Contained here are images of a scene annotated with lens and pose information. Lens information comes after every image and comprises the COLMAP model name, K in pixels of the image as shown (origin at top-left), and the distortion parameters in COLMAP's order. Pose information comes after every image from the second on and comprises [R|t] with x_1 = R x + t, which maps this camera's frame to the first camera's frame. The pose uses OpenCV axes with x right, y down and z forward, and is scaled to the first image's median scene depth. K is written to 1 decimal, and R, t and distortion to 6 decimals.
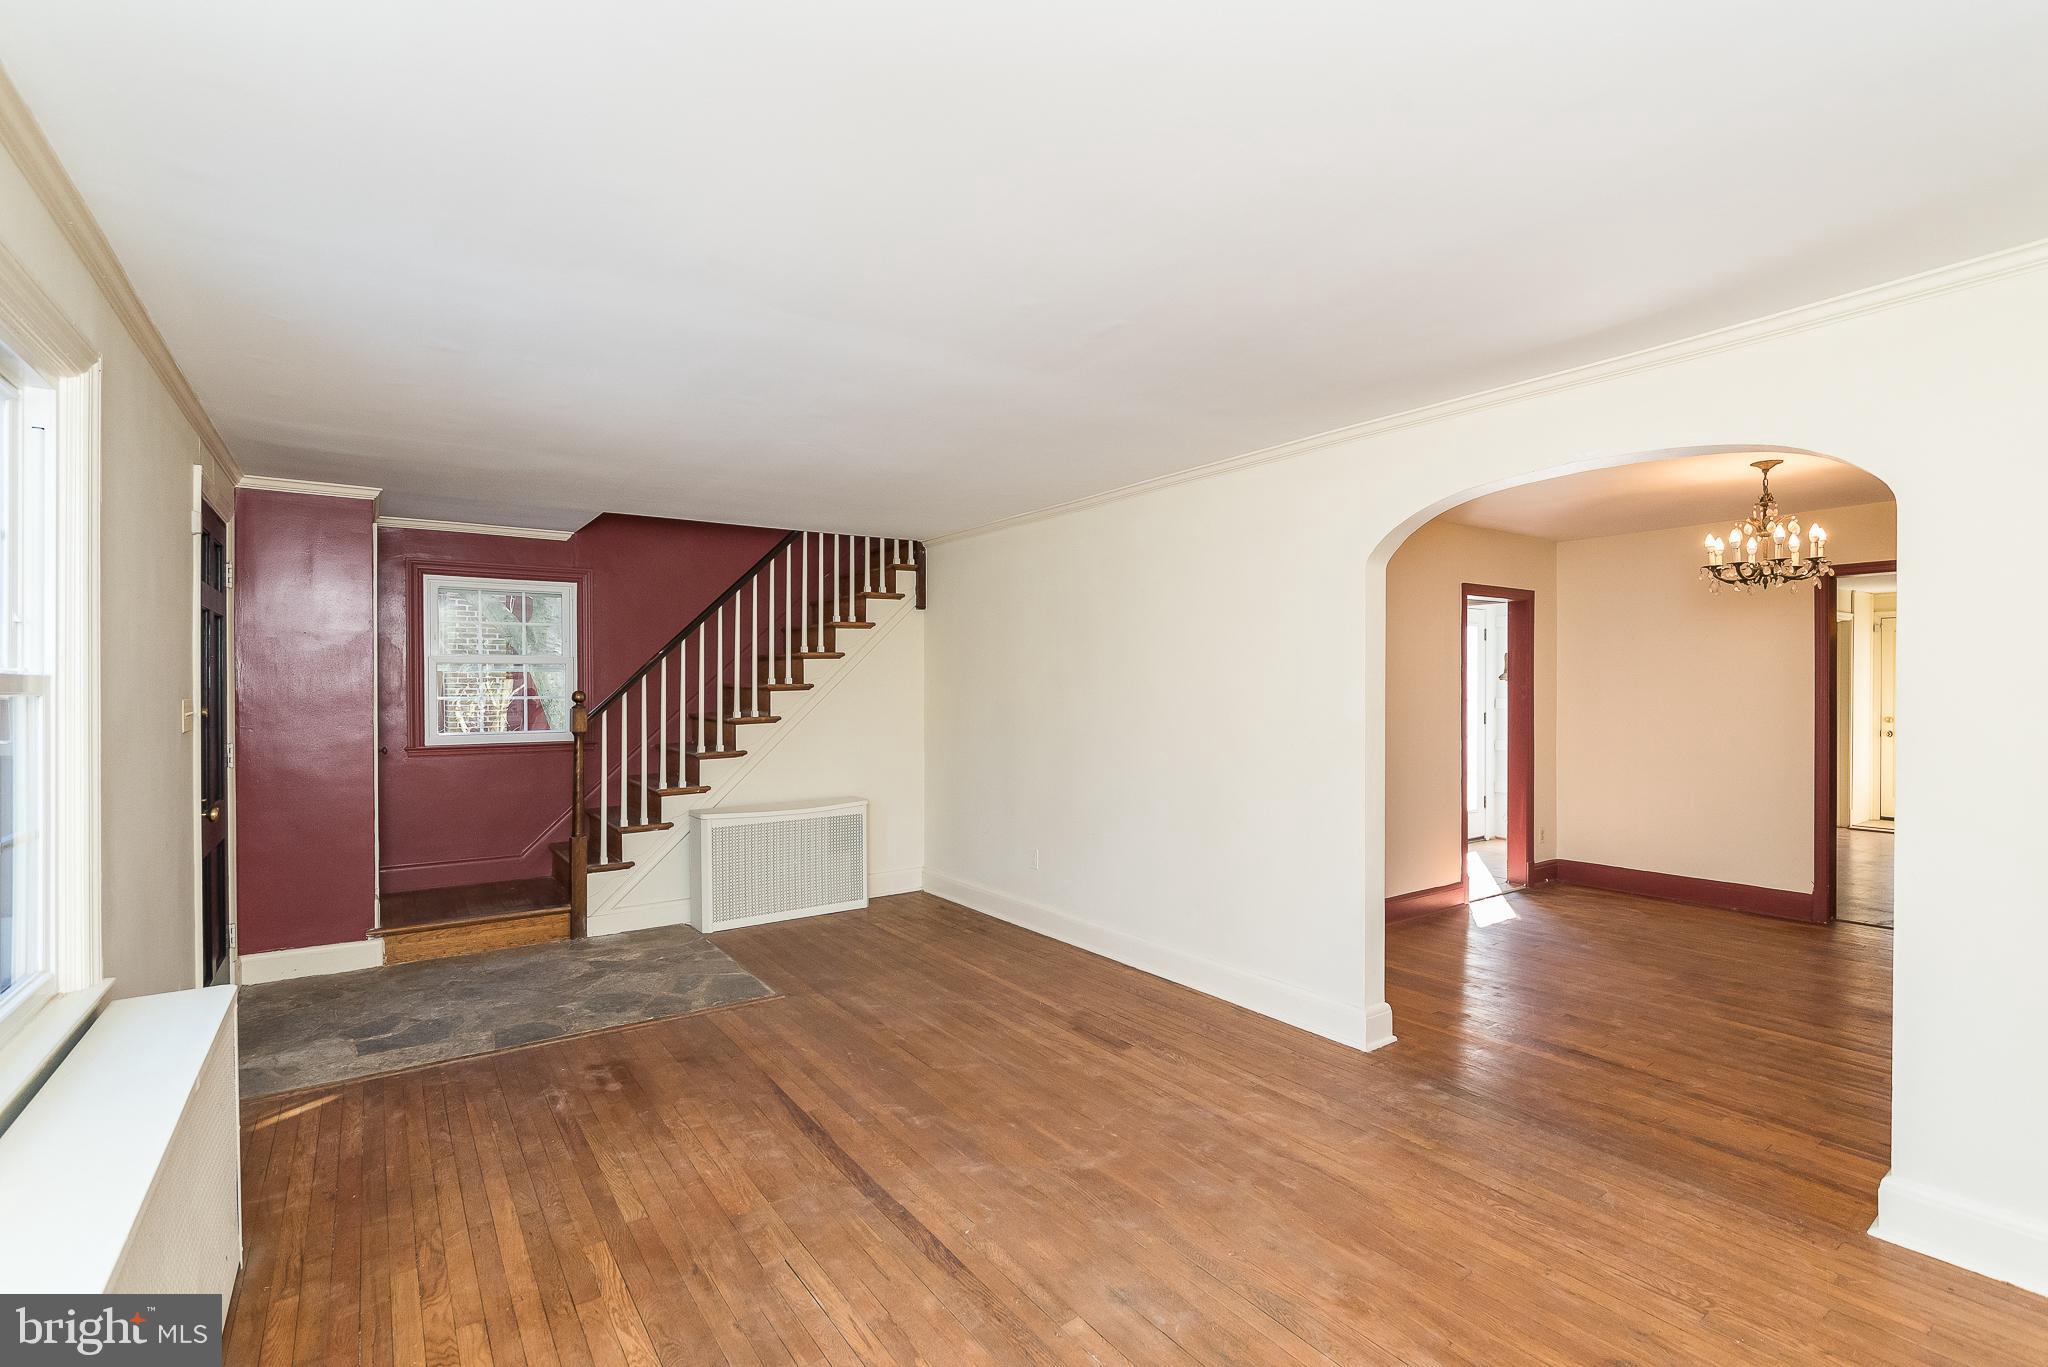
lens RADIAL K [[901.0, 0, 1032.9], [0, 901.0, 684.9], [0, 0, 1]] dist [-0.008552, 0.000953]
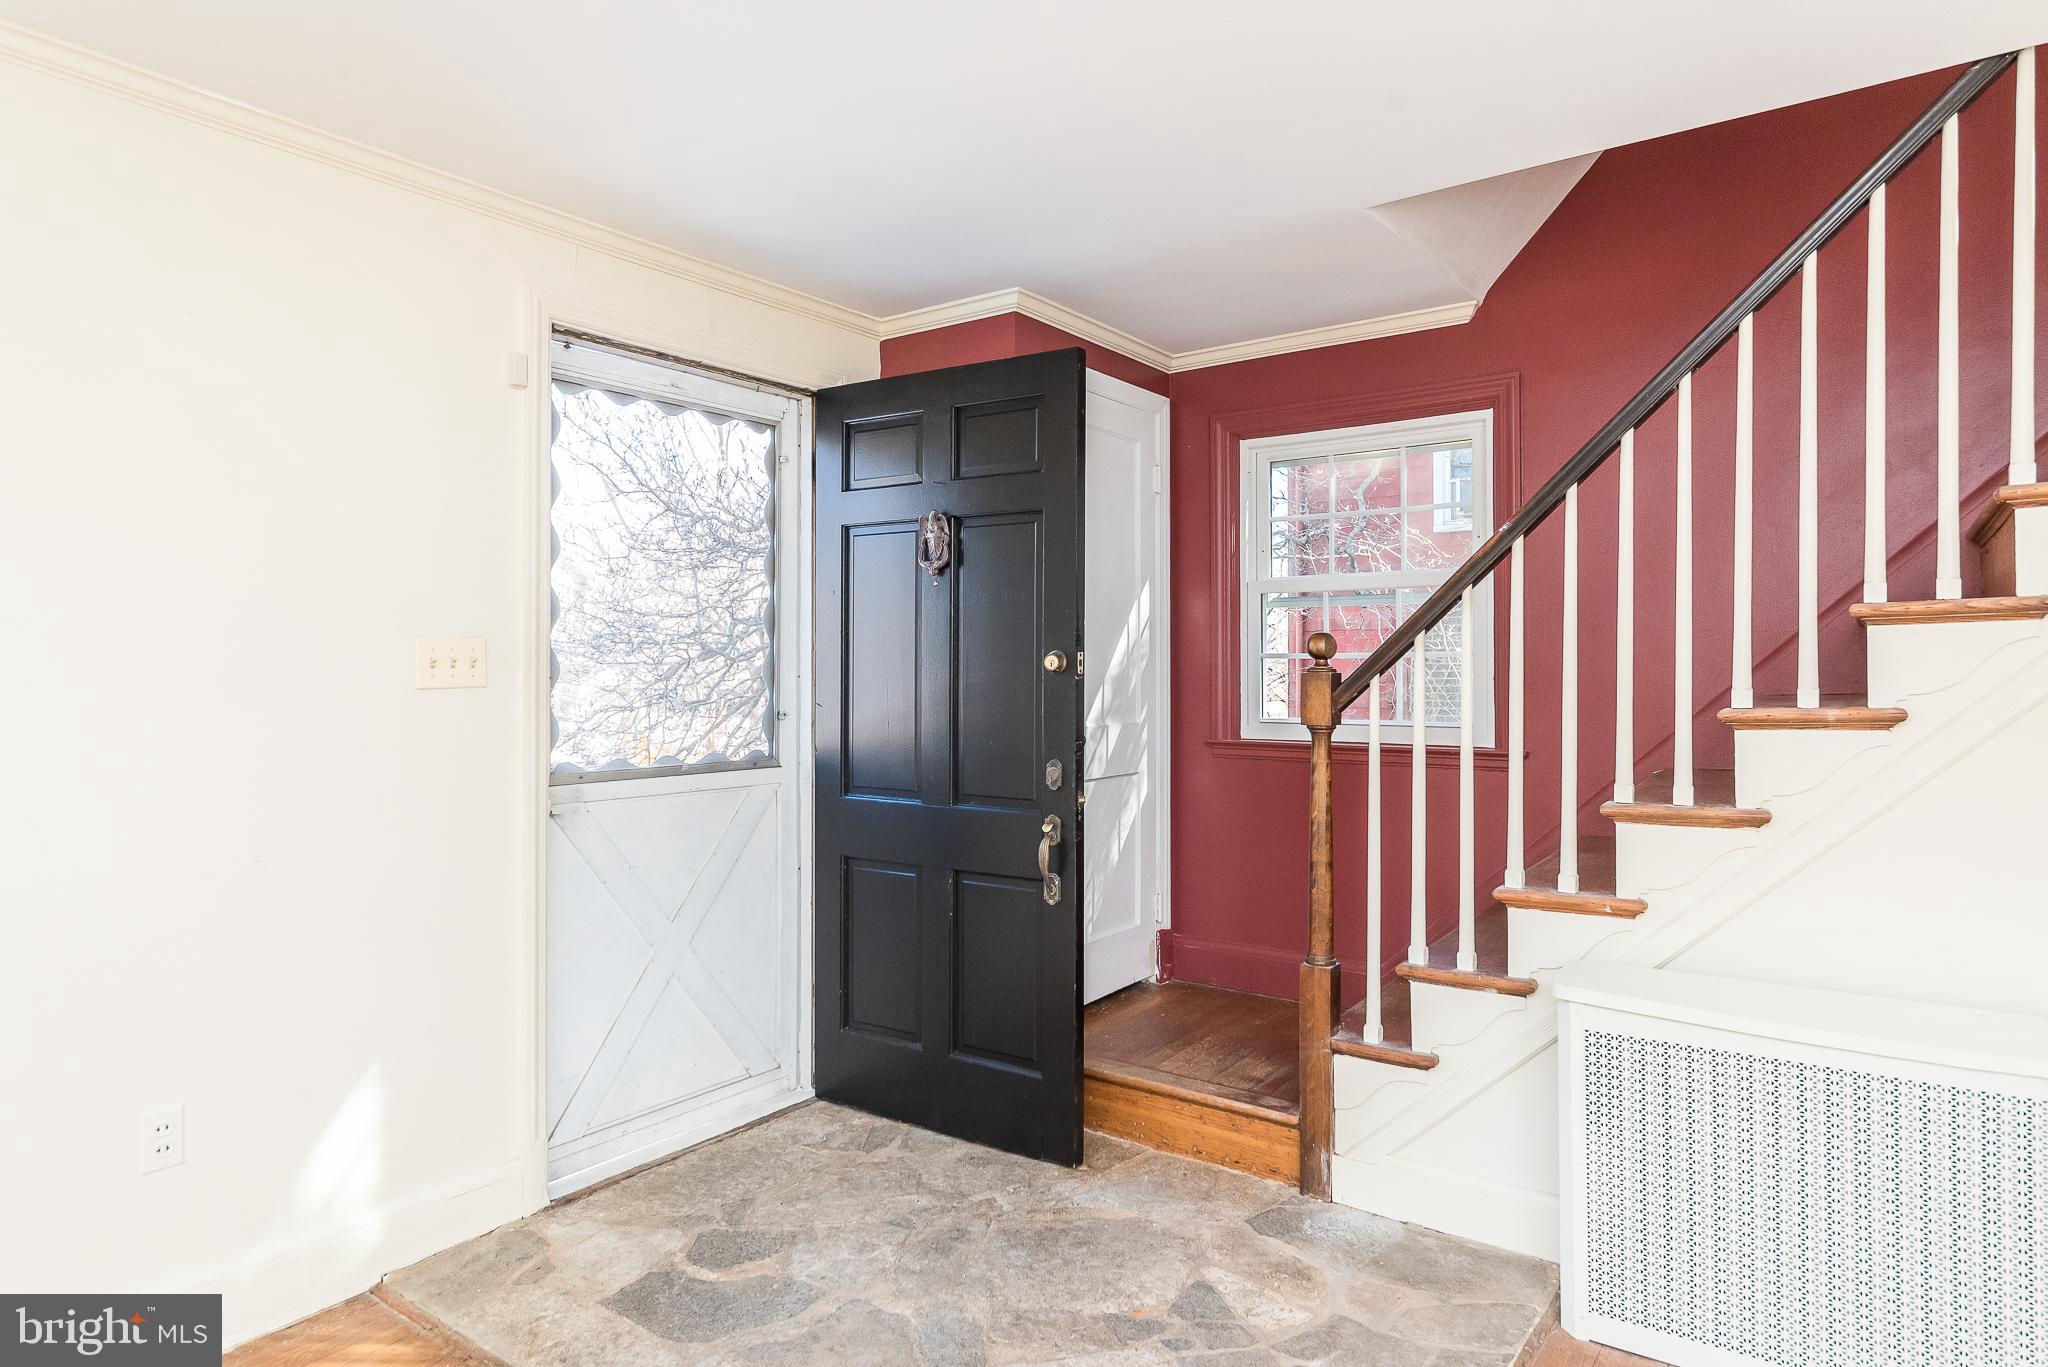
lens RADIAL K [[1183.7, 0, 1019.9], [0, 1183.7, 680.8], [0, 0, 1]] dist [-0.003564, -0.000464]
pose [[0.322151, 0.010045, -0.946635, -0.008684], [-0.003273, 0.999950, 0.009497, 0.026298], [0.946683, 0.000039, 0.322168, 0.688425]]
